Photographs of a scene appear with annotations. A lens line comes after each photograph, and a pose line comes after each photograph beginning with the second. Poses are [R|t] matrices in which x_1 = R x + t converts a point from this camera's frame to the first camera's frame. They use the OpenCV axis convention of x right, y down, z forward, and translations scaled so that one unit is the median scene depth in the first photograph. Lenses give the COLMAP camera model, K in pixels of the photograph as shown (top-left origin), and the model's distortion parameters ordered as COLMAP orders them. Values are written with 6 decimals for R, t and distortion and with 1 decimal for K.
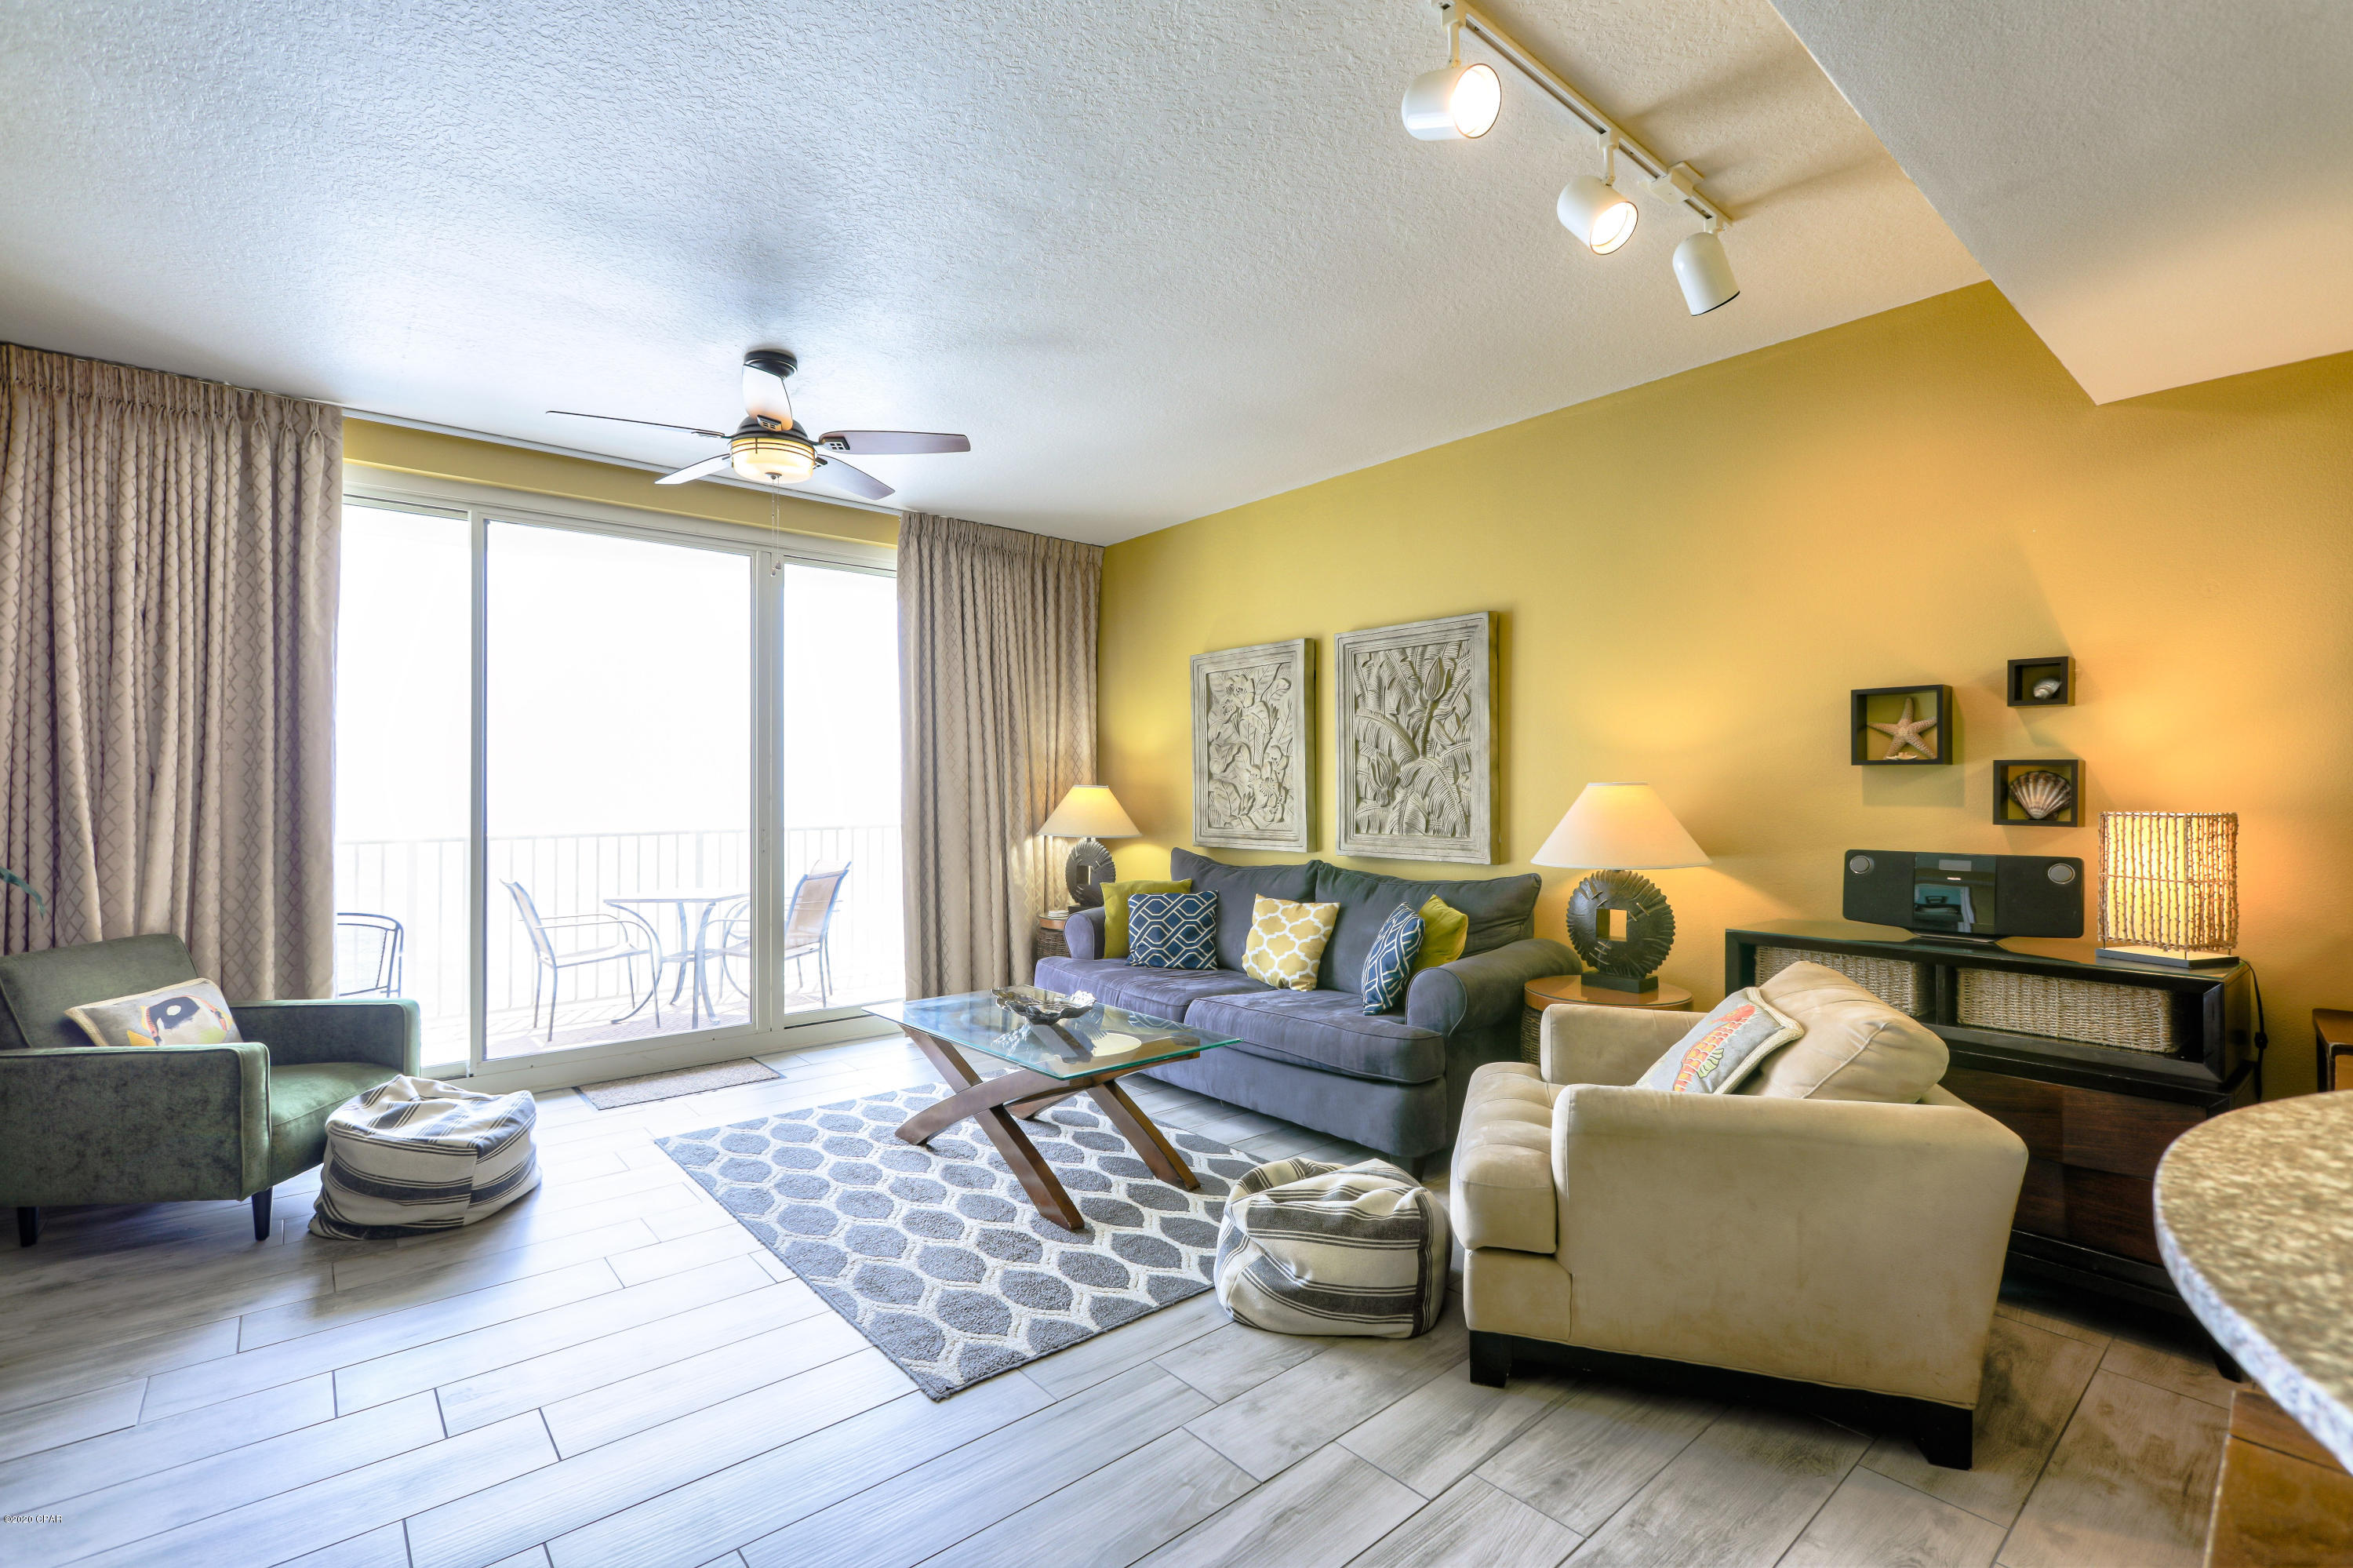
lens RADIAL K [[1043.7, 0, 1176.5], [0, 1043.7, 784.0], [0, 0, 1]] dist [0.000483, 0.000424]
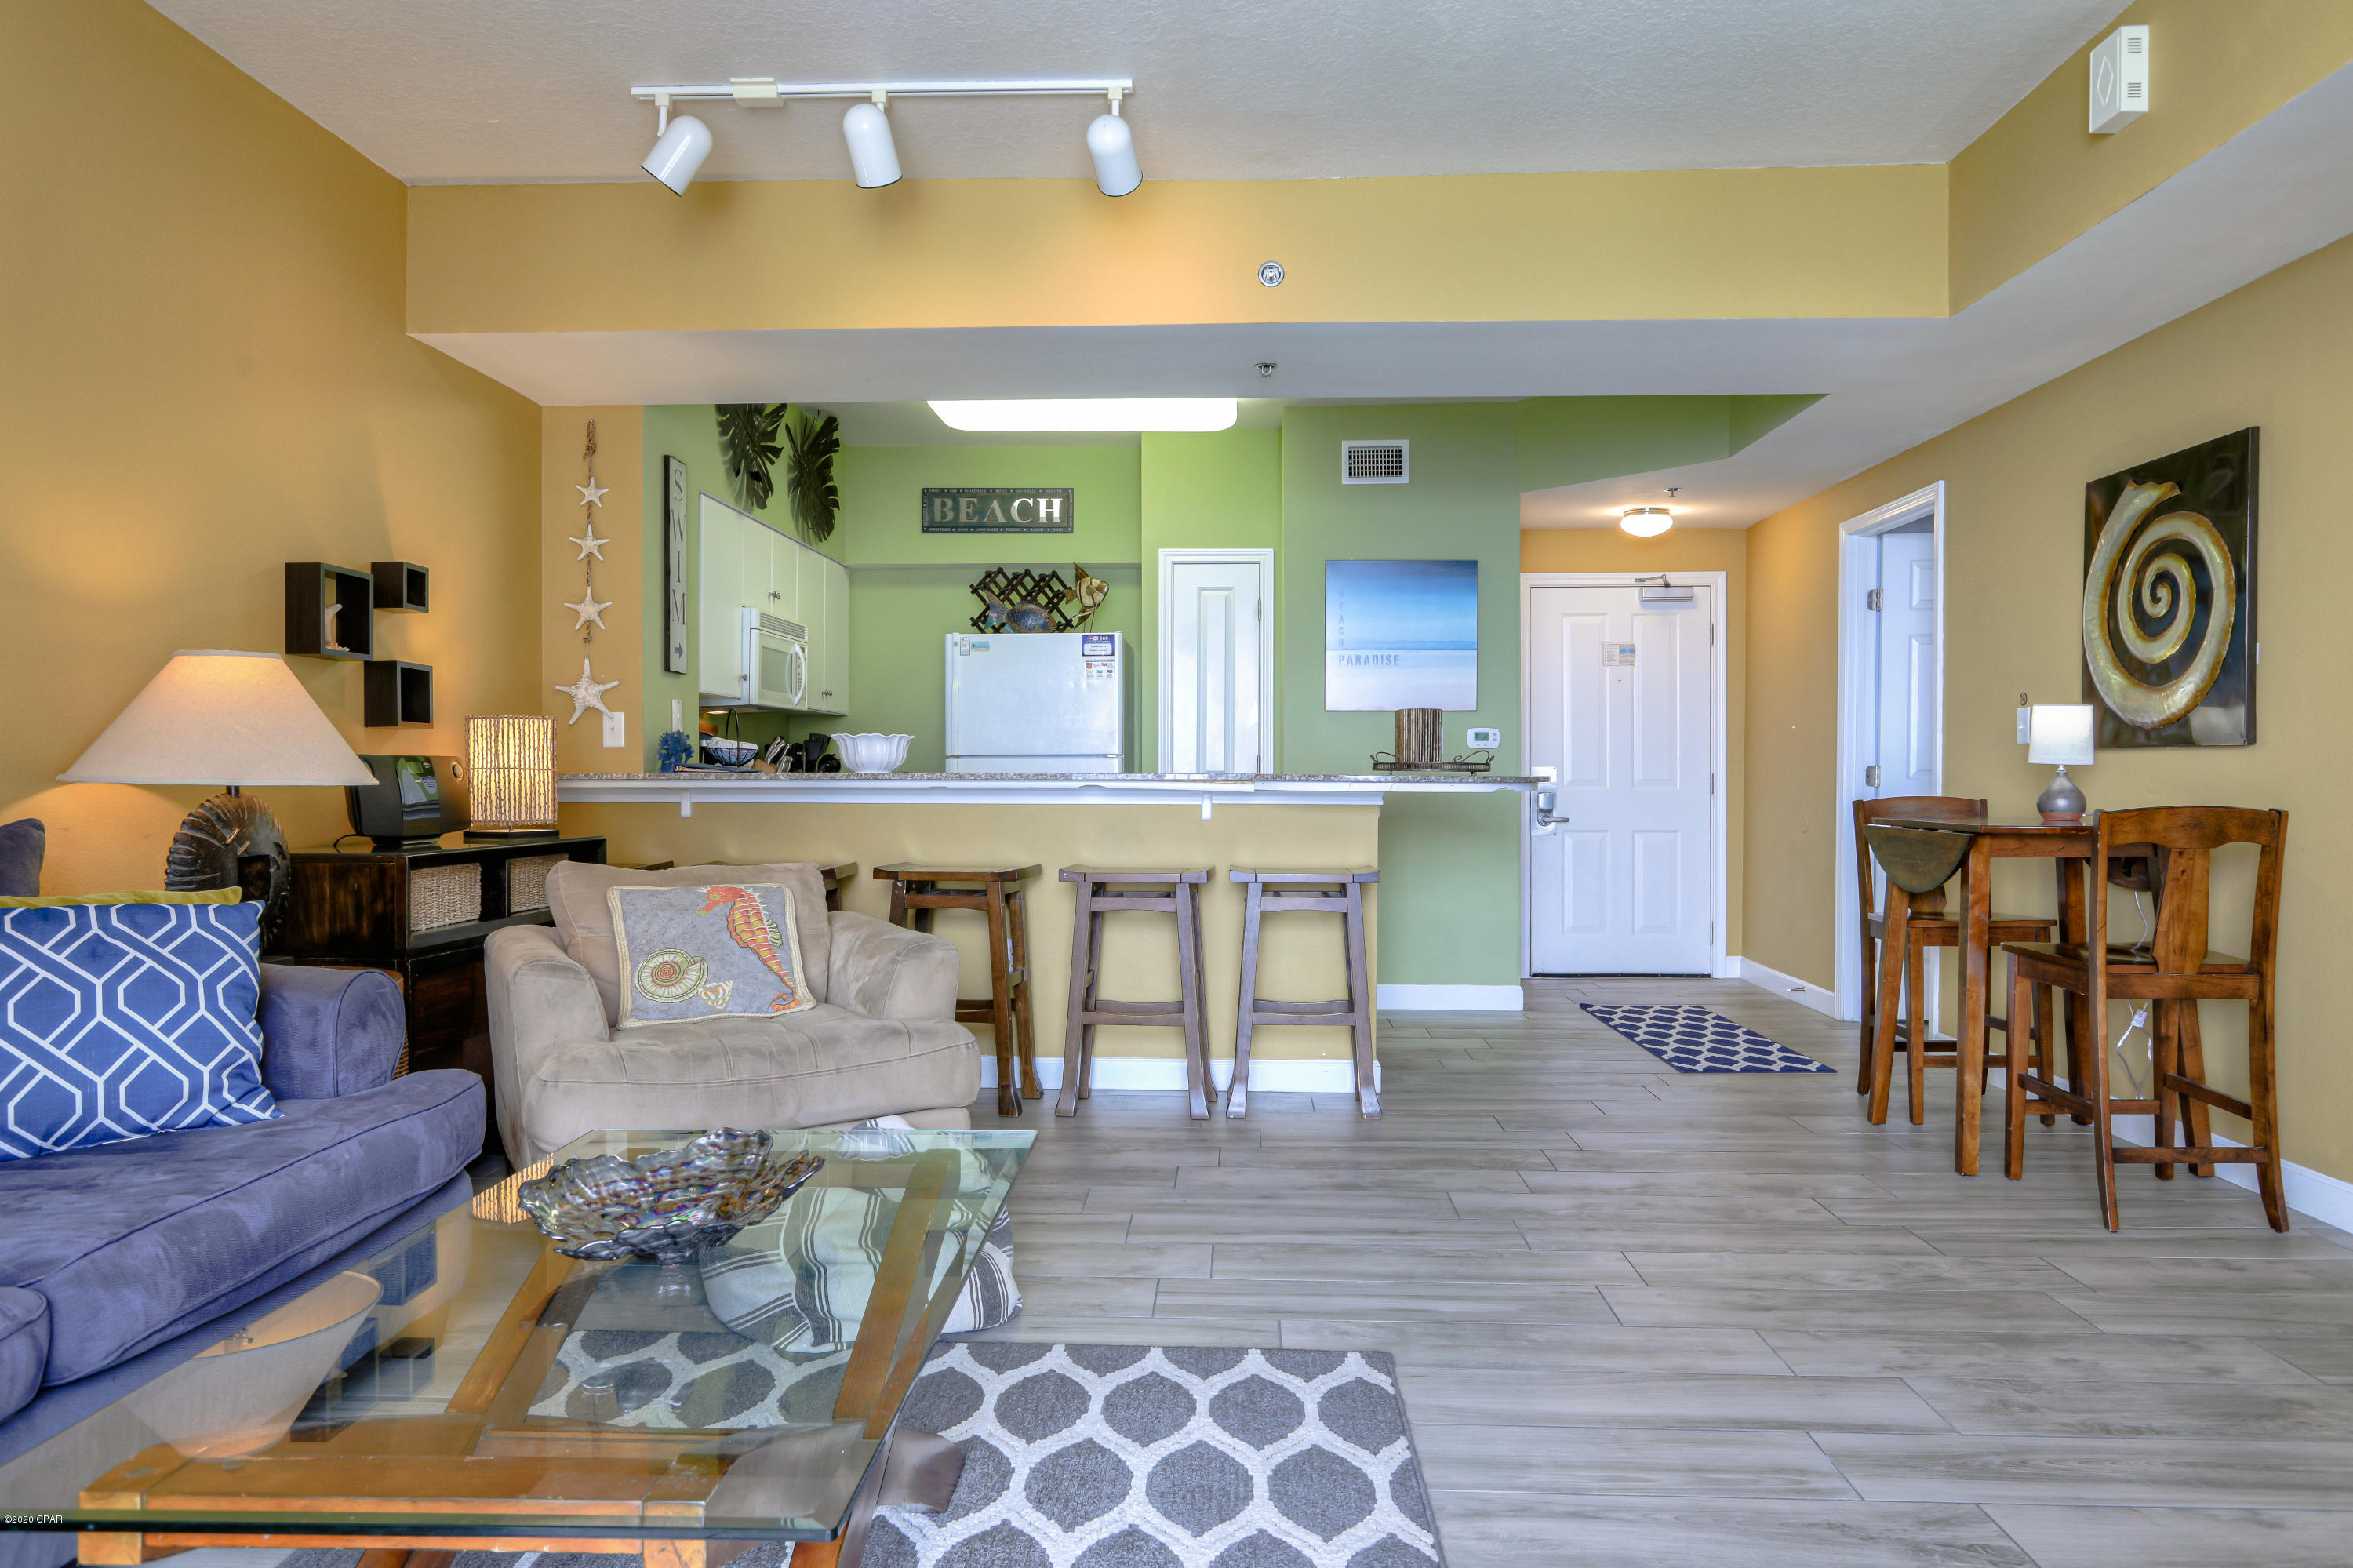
lens RADIAL K [[1550.0, 0, 1176.5], [0, 1550.0, 784.0], [0, 0, 1]] dist [-0.000373, 0.024063]
pose [[-0.738923, -0.004978, 0.673771, -0.613901], [-0.003911, 0.999988, 0.003100, 0.070744], [-0.673778, -0.000345, -0.738933, 1.311003]]
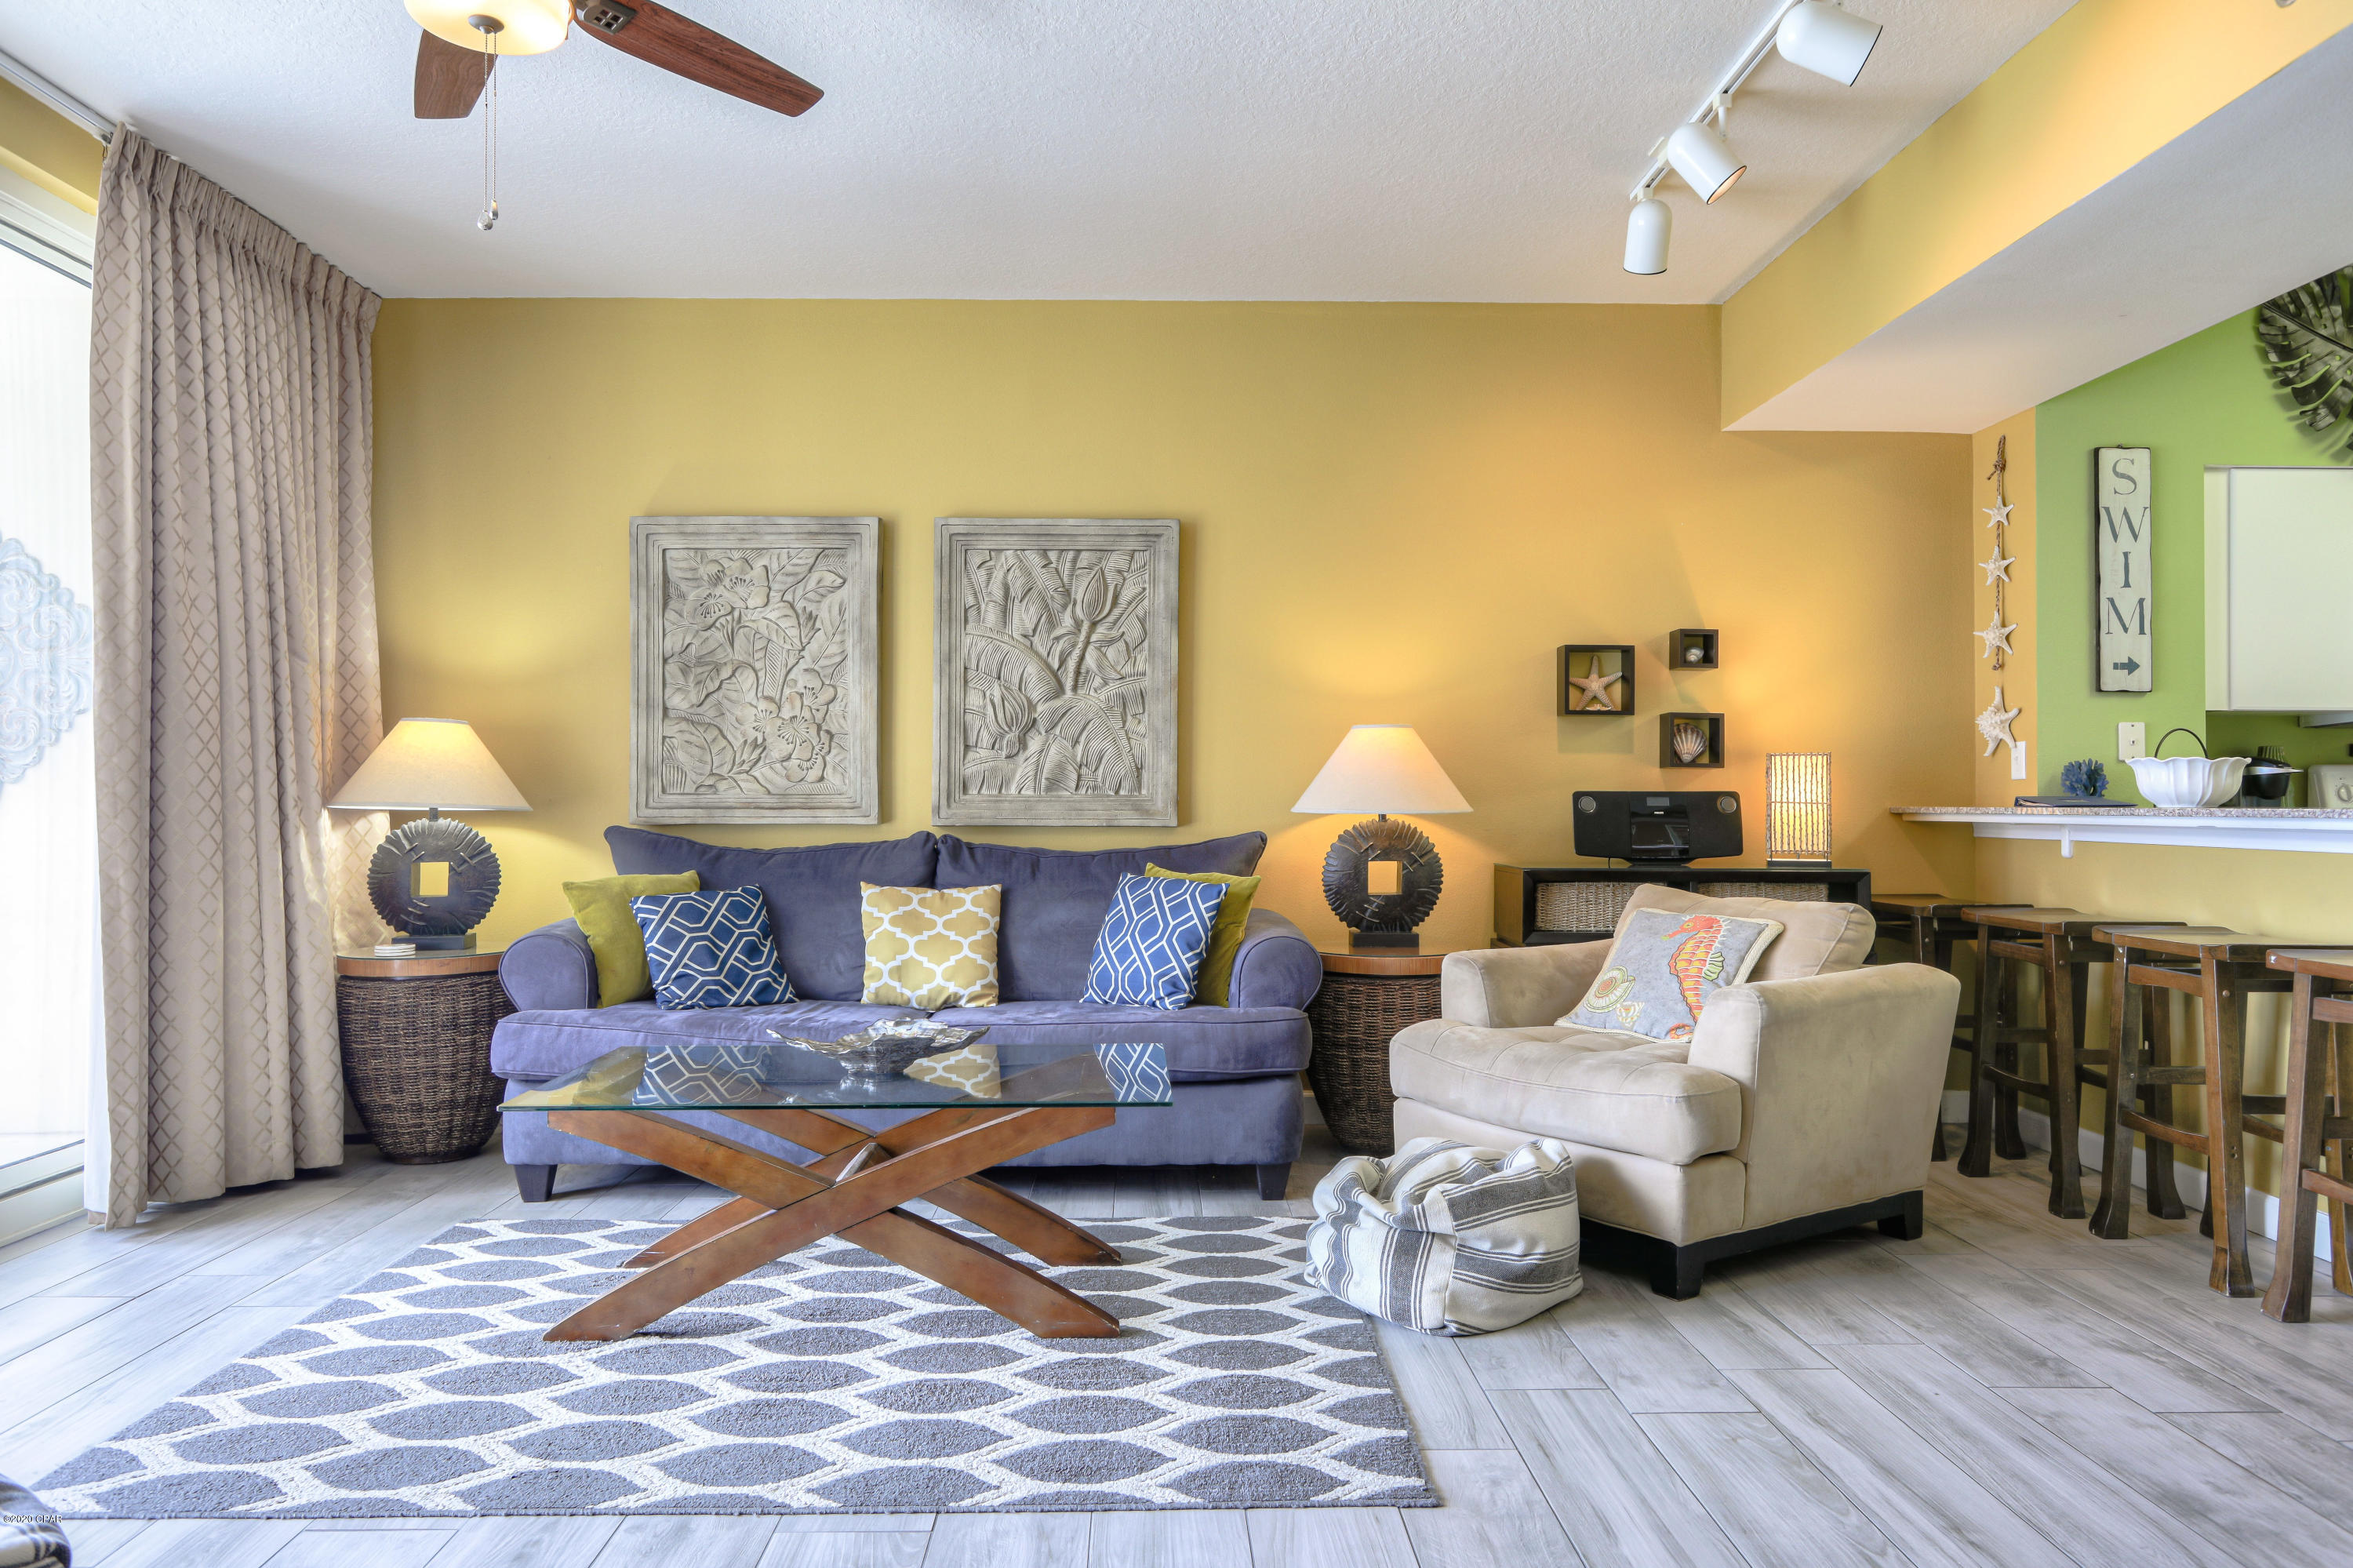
lens RADIAL K [[1486.2, 0, 1154.1], [0, 1486.2, 780.3], [0, 0, 1]] dist [-0.005298, 0.006150]
pose [[0.637715, 0.014747, 0.770131, -0.729937], [-0.008421, 0.999890, -0.012174, 0.065564], [-0.770227, 0.001279, 0.637769, 0.313354]]
